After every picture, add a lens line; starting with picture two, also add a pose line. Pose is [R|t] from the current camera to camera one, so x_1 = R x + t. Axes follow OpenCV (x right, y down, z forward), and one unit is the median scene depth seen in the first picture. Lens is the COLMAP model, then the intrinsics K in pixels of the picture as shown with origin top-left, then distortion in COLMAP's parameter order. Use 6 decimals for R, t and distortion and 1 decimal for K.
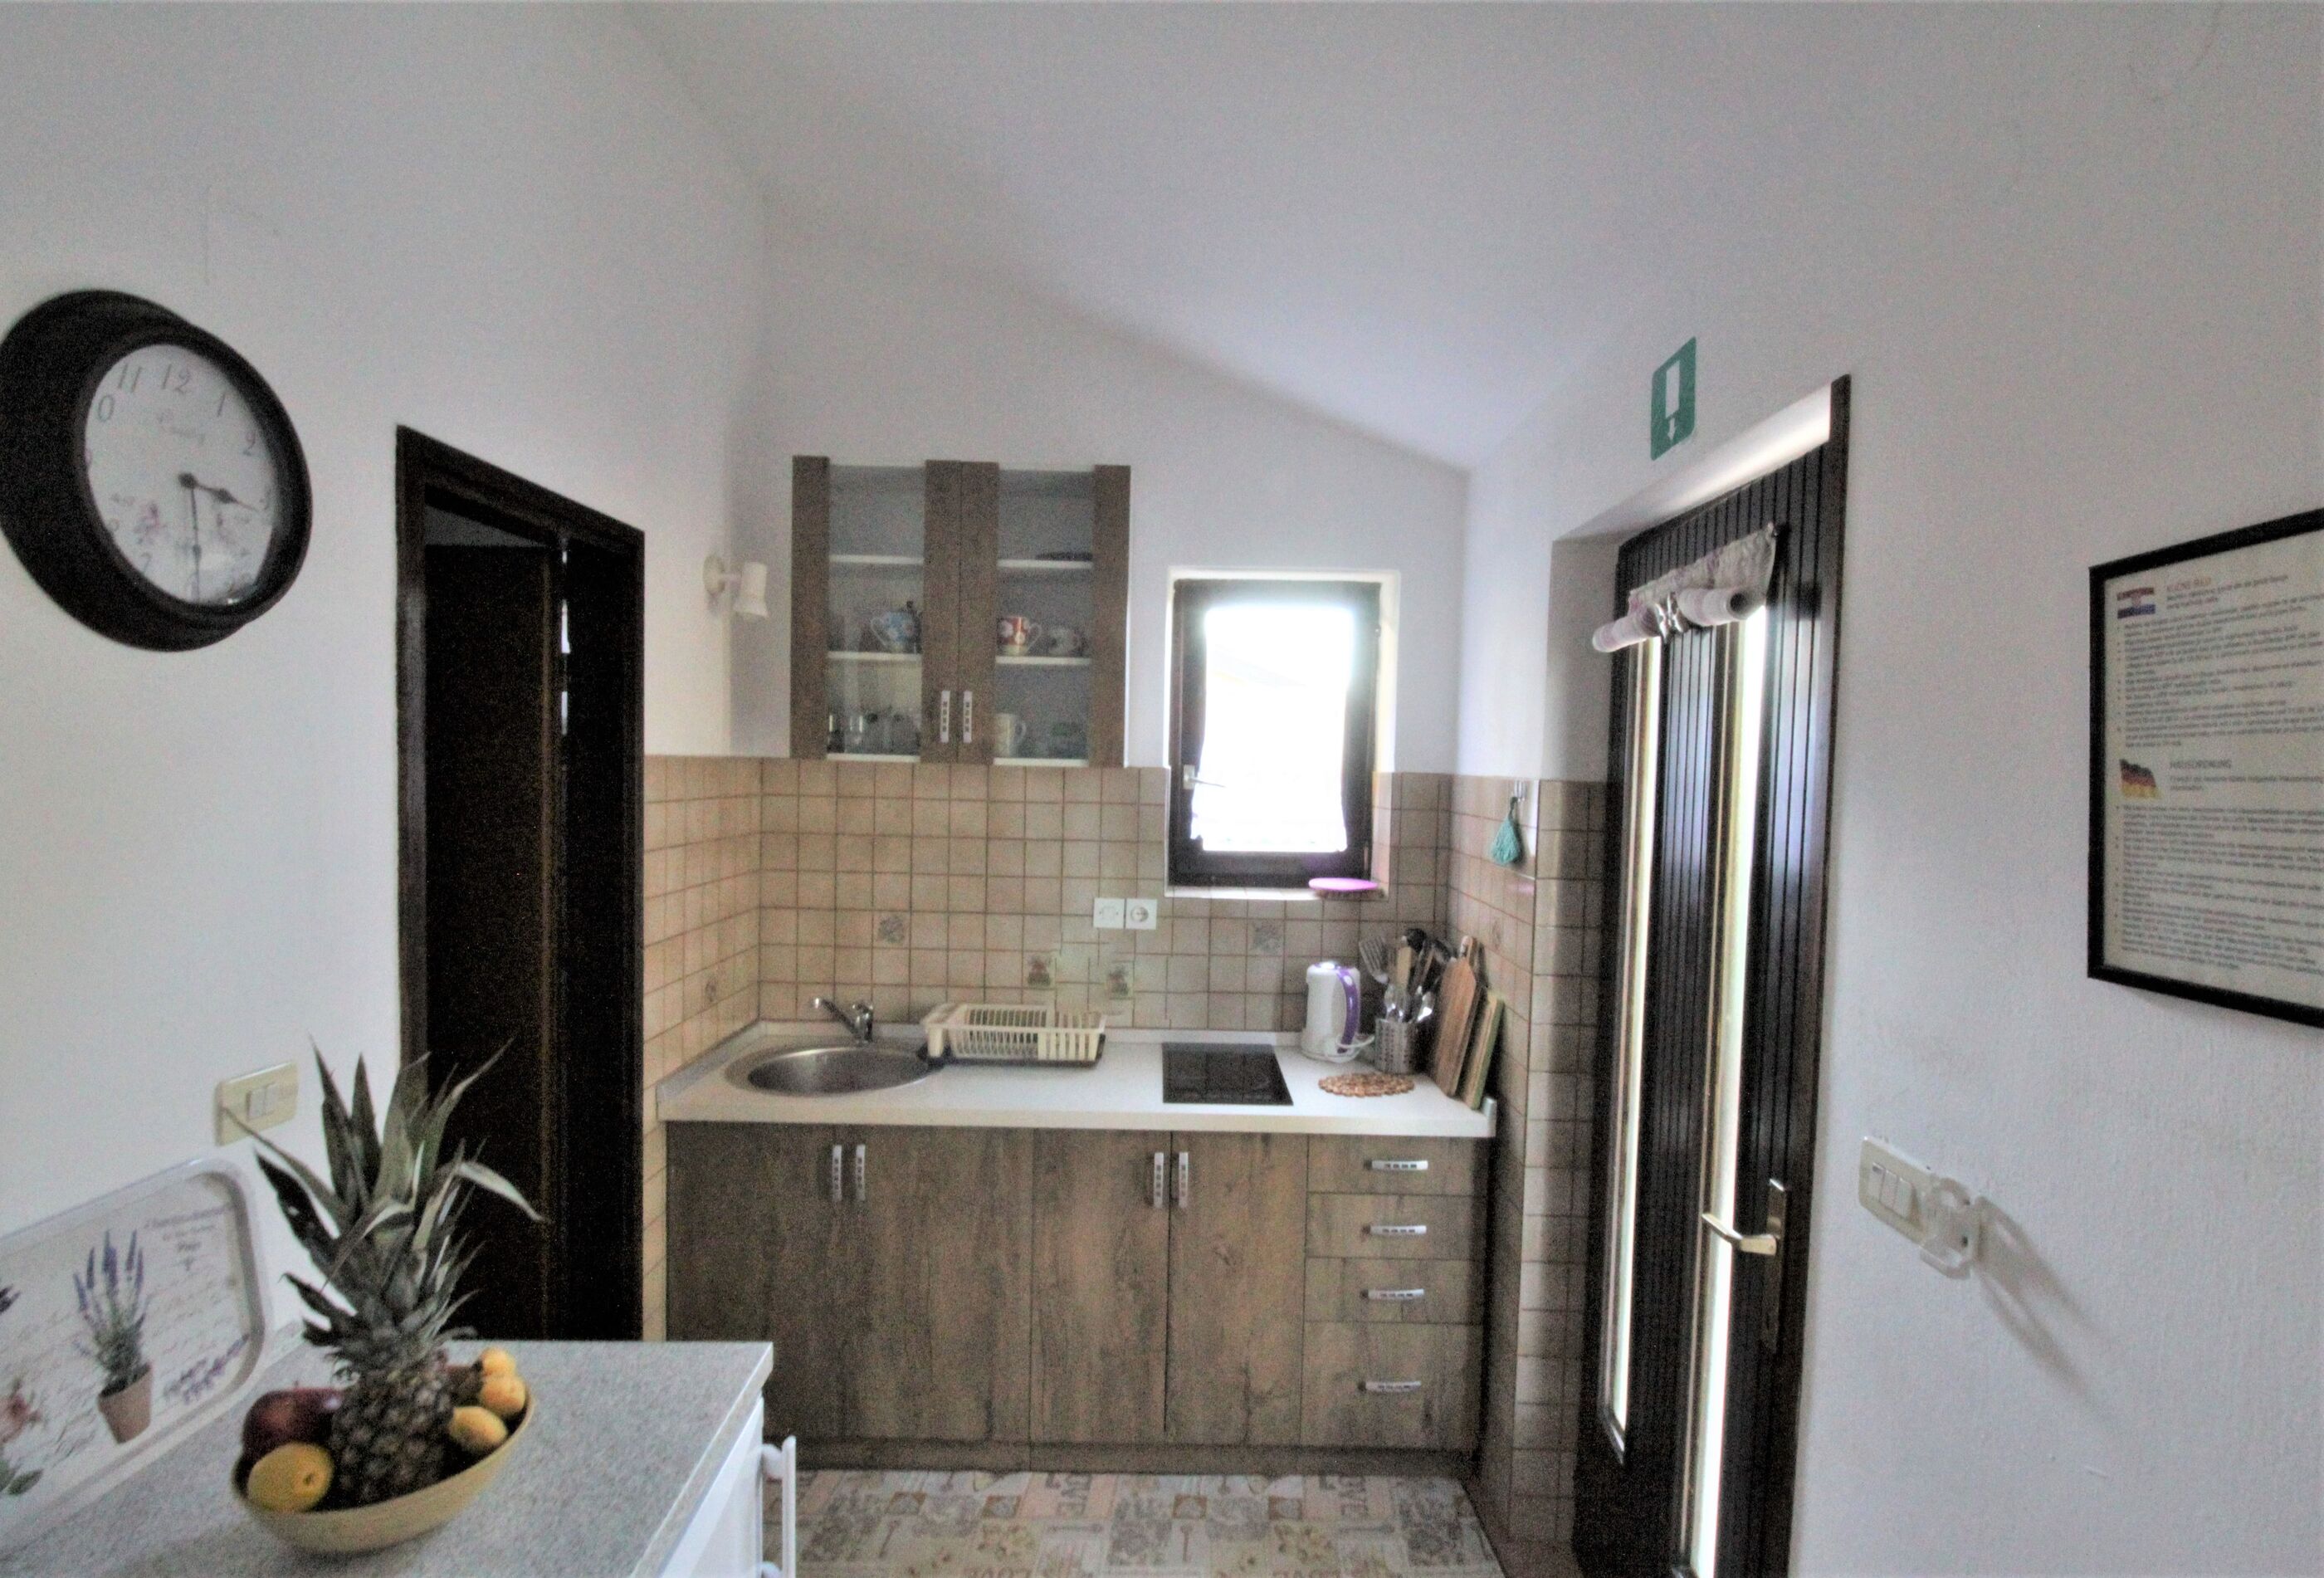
lens RADIAL K [[1139.2, 0, 1169.5], [0, 1139.2, 802.1], [0, 0, 1]] dist [0.001105, -0.011646]
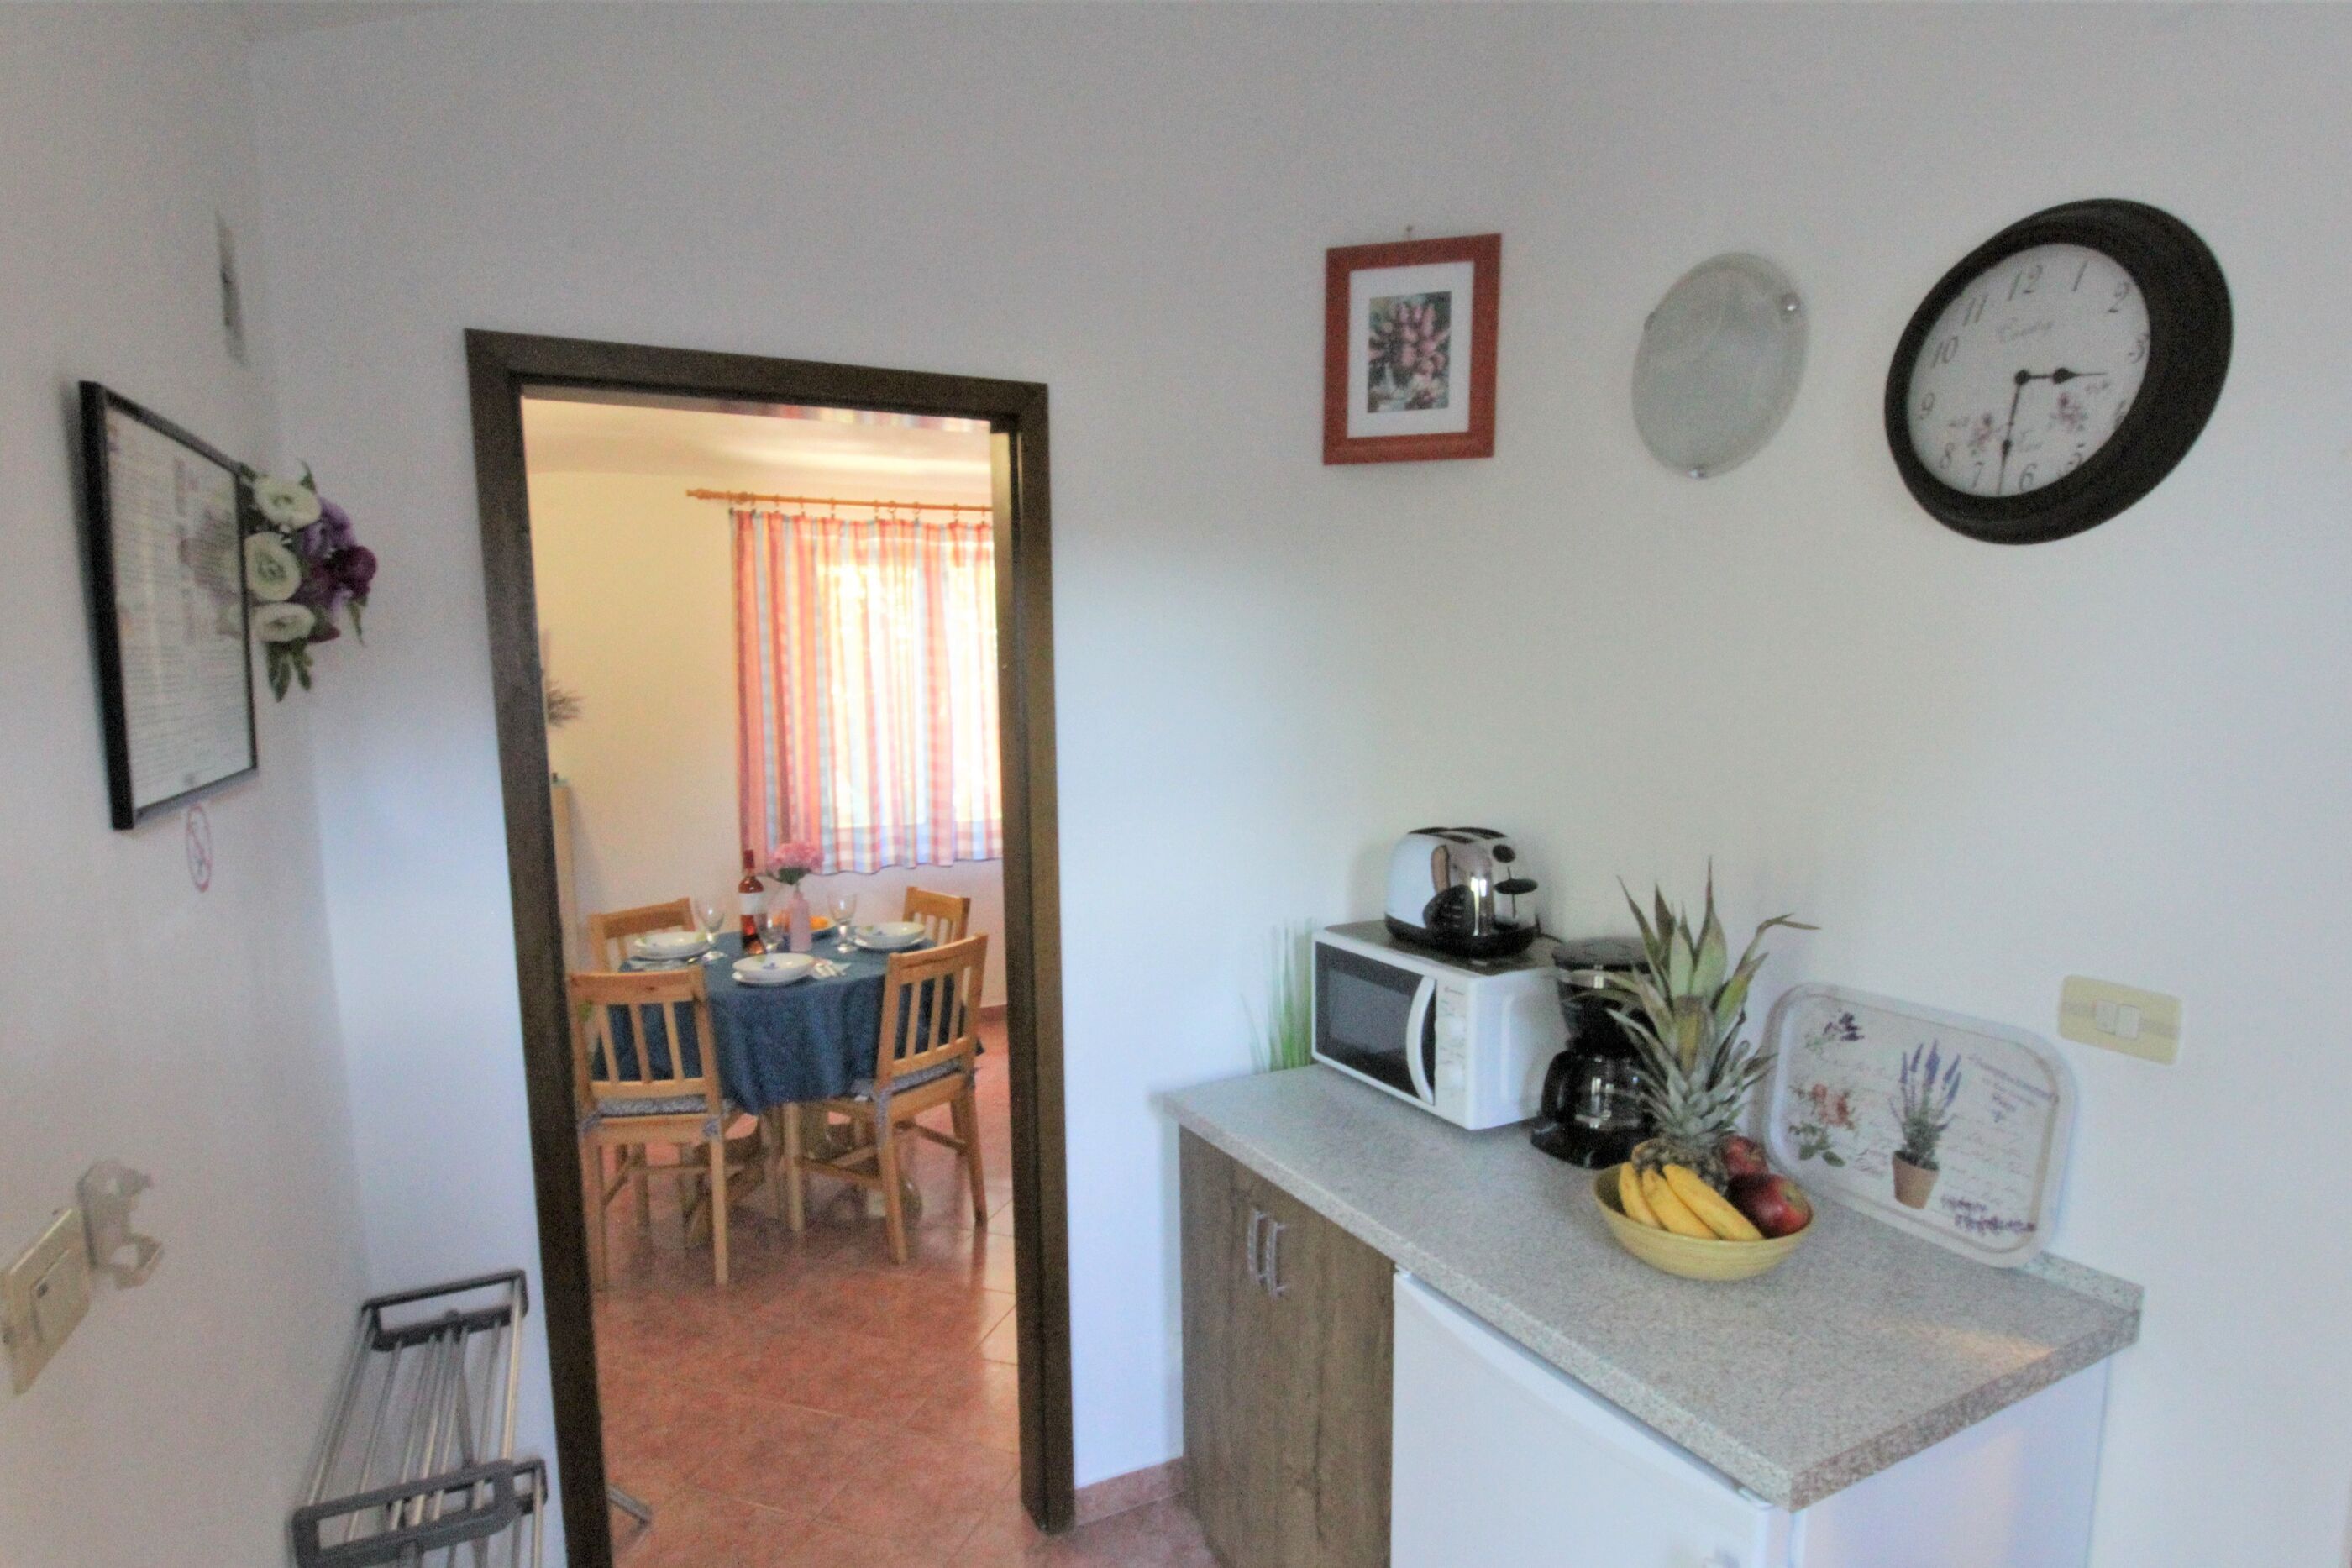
lens RADIAL K [[1236.8, 0, 1187.1], [0, 1236.8, 847.7], [0, 0, 1]] dist [-0.001409, -0.000340]
pose [[-0.891784, 0.046492, -0.450066, 0.174402], [-0.029604, 0.986580, 0.160573, -0.006607], [0.451492, 0.156520, -0.878440, 0.832179]]
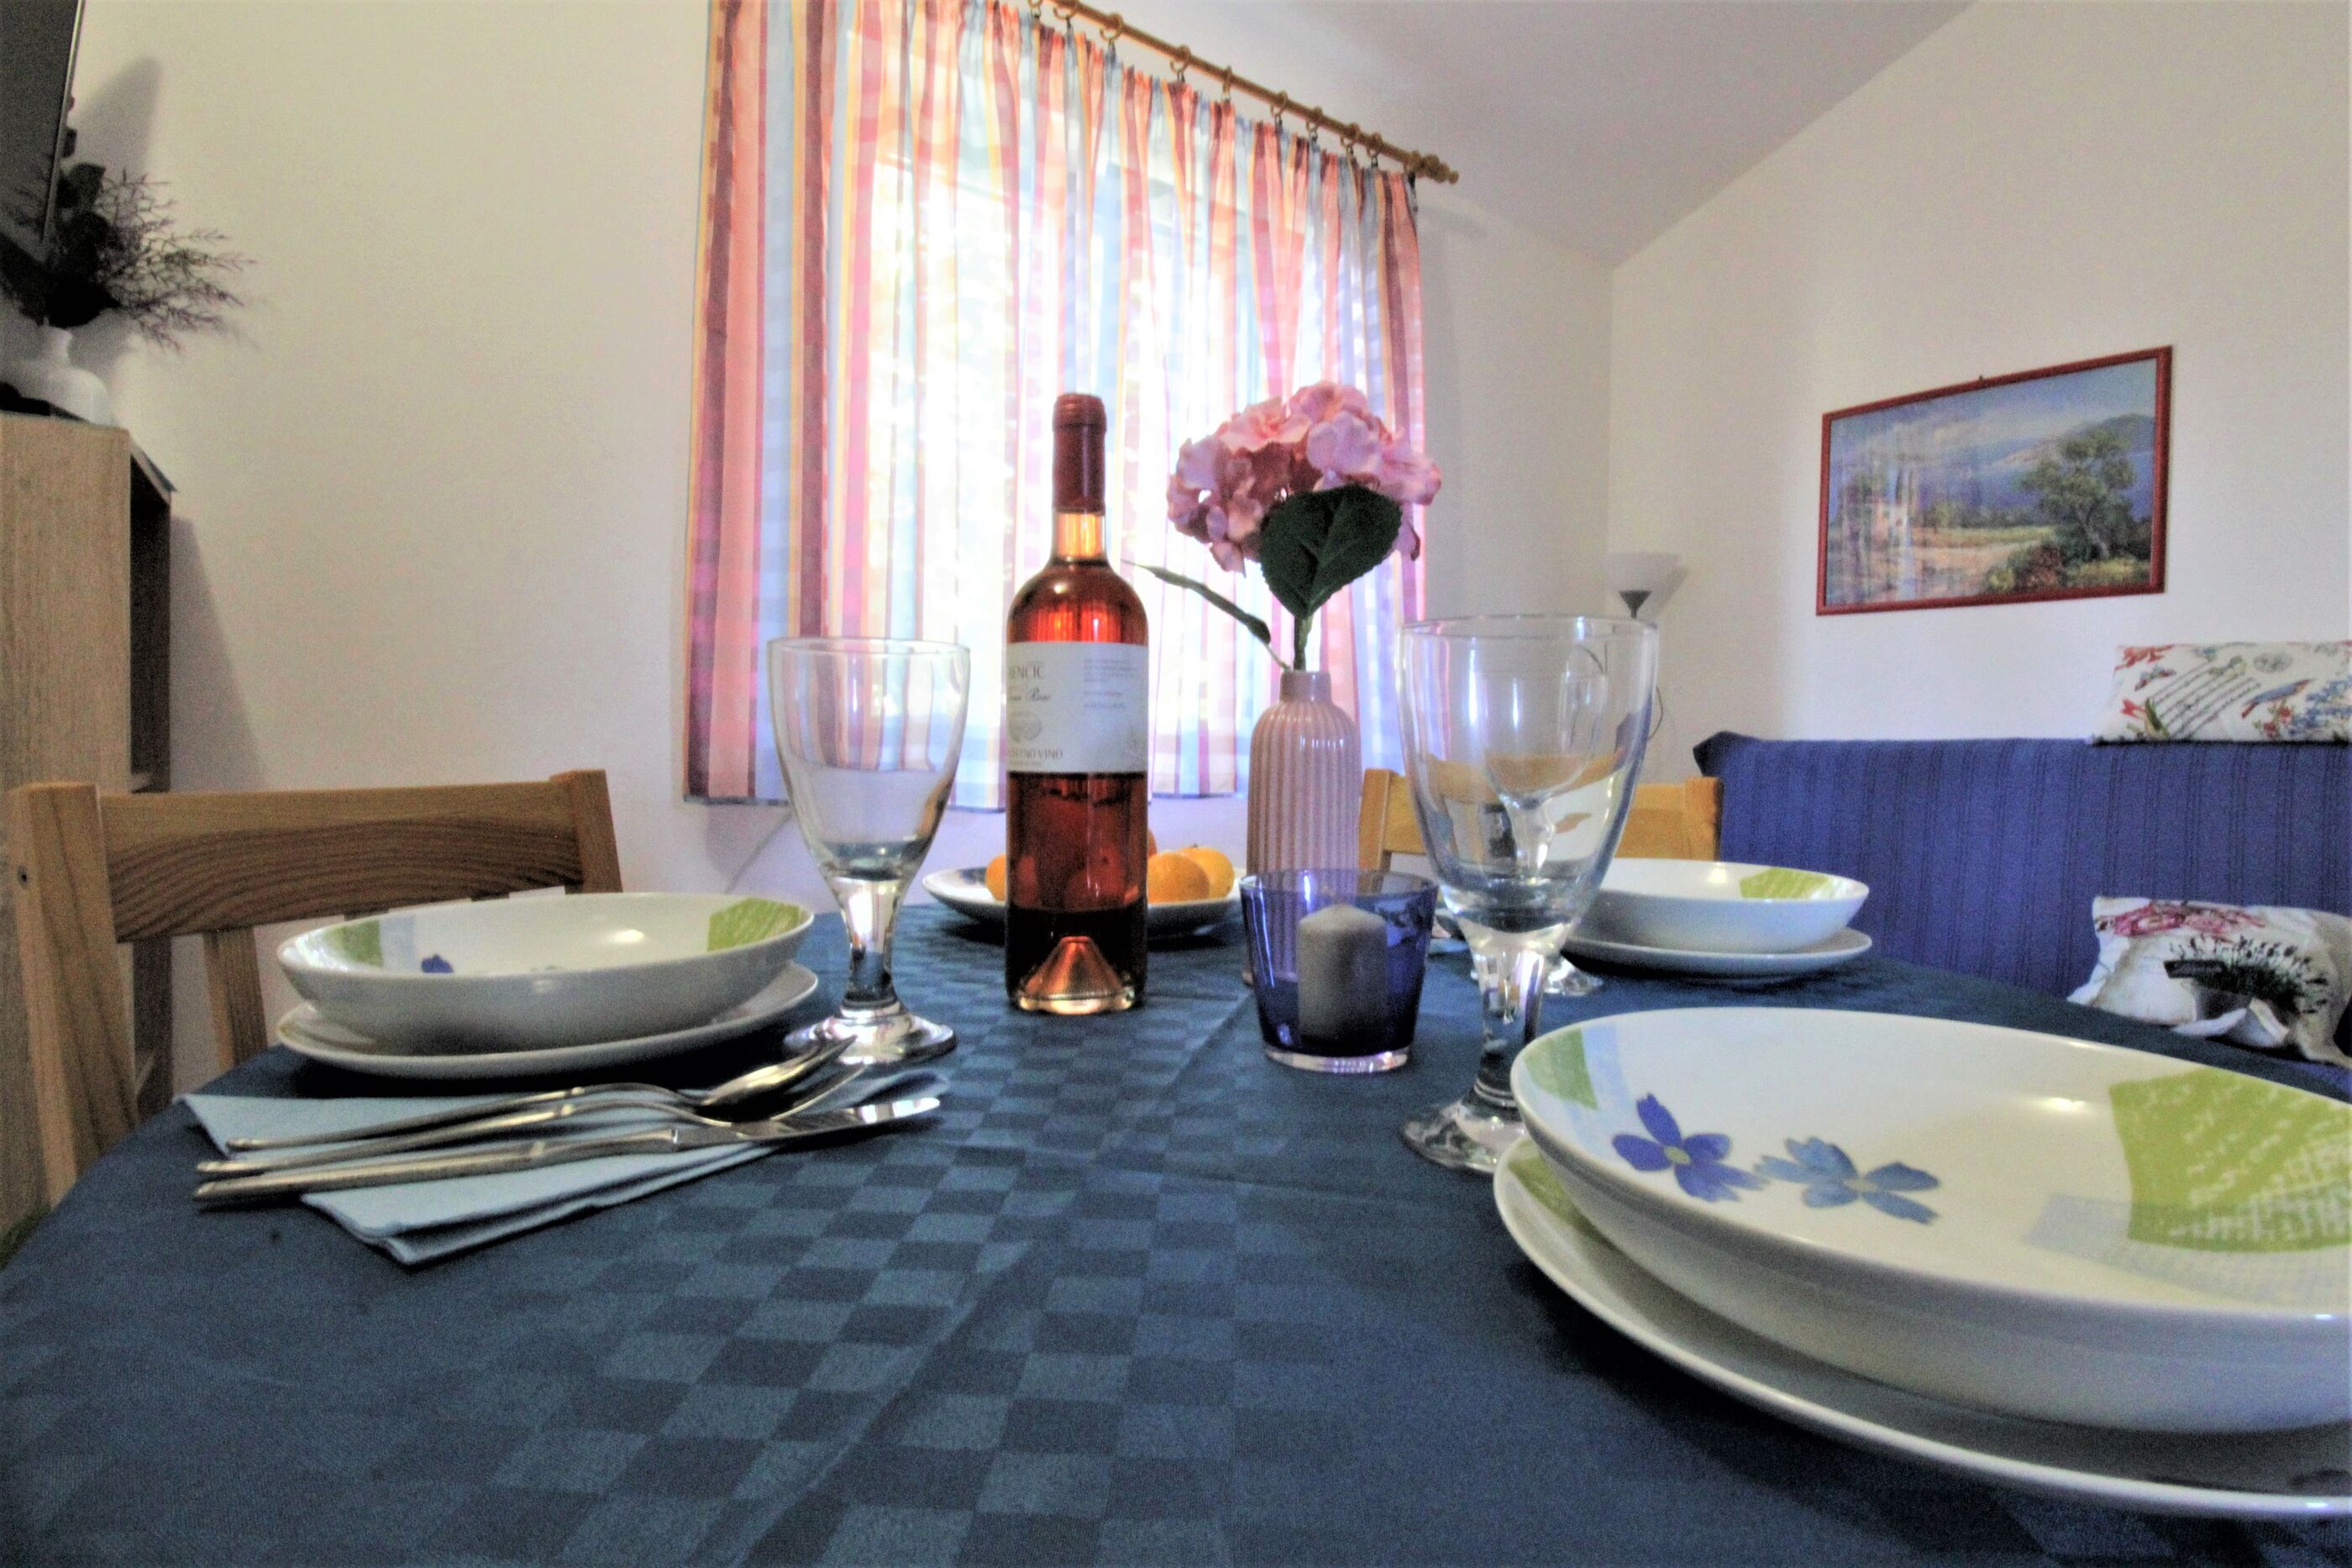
lens RADIAL K [[1126.7, 0, 1215.1], [0, 1126.7, 779.7], [0, 0, 1]] dist [0.002816, -0.014598]
pose [[-0.780864, -0.010849, -0.624607, 0.099571], [-0.056727, 0.996950, 0.053602, 0.316788], [0.622120, 0.077288, -0.779097, -0.515563]]
